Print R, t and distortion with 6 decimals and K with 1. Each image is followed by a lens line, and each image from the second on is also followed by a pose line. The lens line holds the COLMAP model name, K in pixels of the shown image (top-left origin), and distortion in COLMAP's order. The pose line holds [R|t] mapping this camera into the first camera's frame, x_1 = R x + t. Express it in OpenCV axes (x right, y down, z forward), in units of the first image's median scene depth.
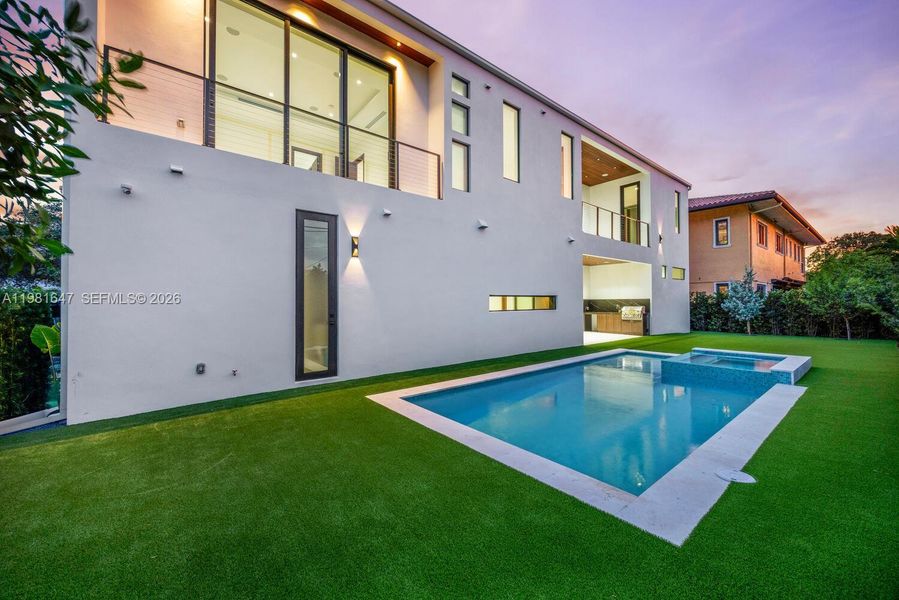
lens RADIAL K [[348.5, 0, 447.3], [0, 348.5, 295.3], [0, 0, 1]] dist [-0.006314, 0.001353]
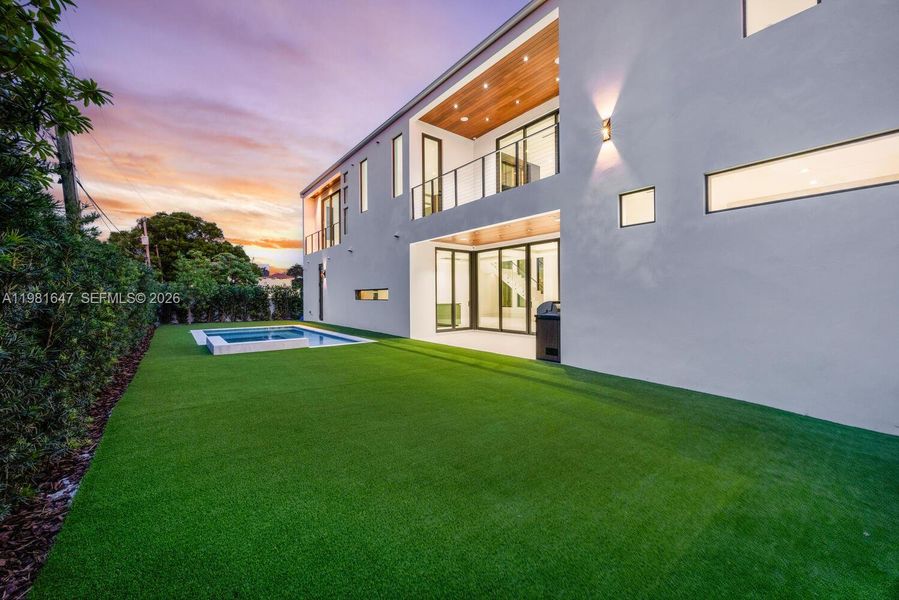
lens RADIAL K [[348.5, 0, 441.1], [0, 348.5, 299.0], [0, 0, 1]] dist [-0.006314, 0.001353]
pose [[-0.028859, 0.005655, -0.999567, 1.231081], [0.016088, 0.999857, 0.005193, 0.027964], [0.999454, -0.015931, -0.028946, 1.017114]]
